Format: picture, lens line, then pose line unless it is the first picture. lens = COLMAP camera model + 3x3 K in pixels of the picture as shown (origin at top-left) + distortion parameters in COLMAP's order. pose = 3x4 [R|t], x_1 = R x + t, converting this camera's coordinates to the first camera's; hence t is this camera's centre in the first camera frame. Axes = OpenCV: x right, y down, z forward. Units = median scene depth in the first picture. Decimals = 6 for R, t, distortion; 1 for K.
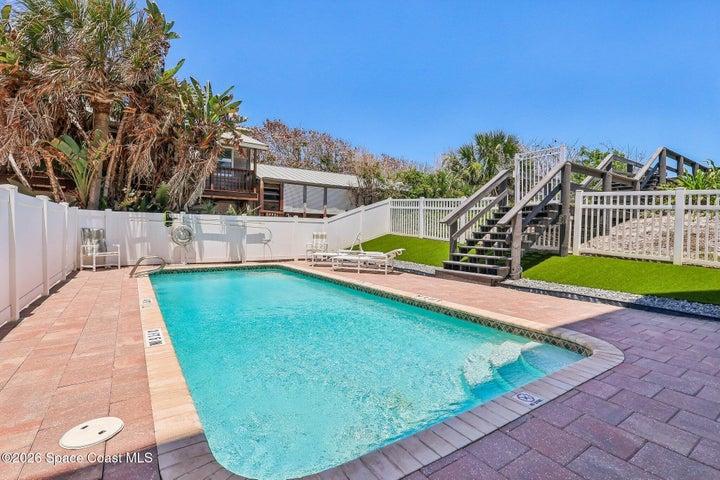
lens RADIAL K [[334.0, 0, 360.1], [0, 334.0, 236.2], [0, 0, 1]] dist [-0.003597, -0.000290]
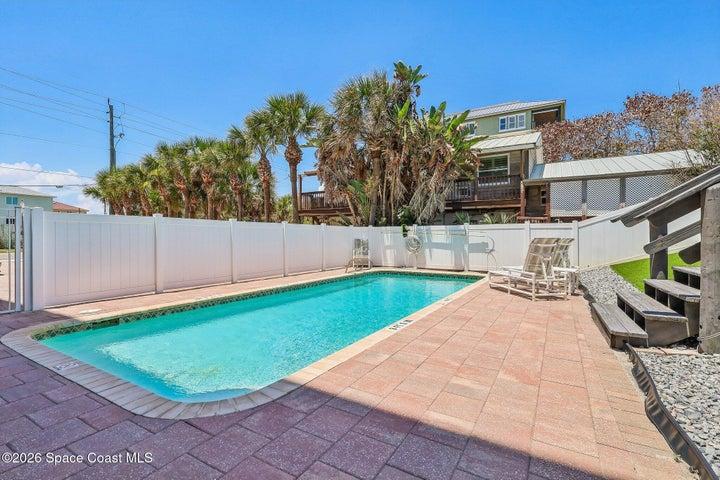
lens RADIAL K [[334.0, 0, 359.1], [0, 334.0, 242.8], [0, 0, 1]] dist [-0.003597, -0.000290]
pose [[0.433406, -0.002415, -0.901196, 0.428306], [-0.009721, 0.999926, -0.007354, 0.003275], [0.901146, 0.011948, 0.433350, 0.292135]]
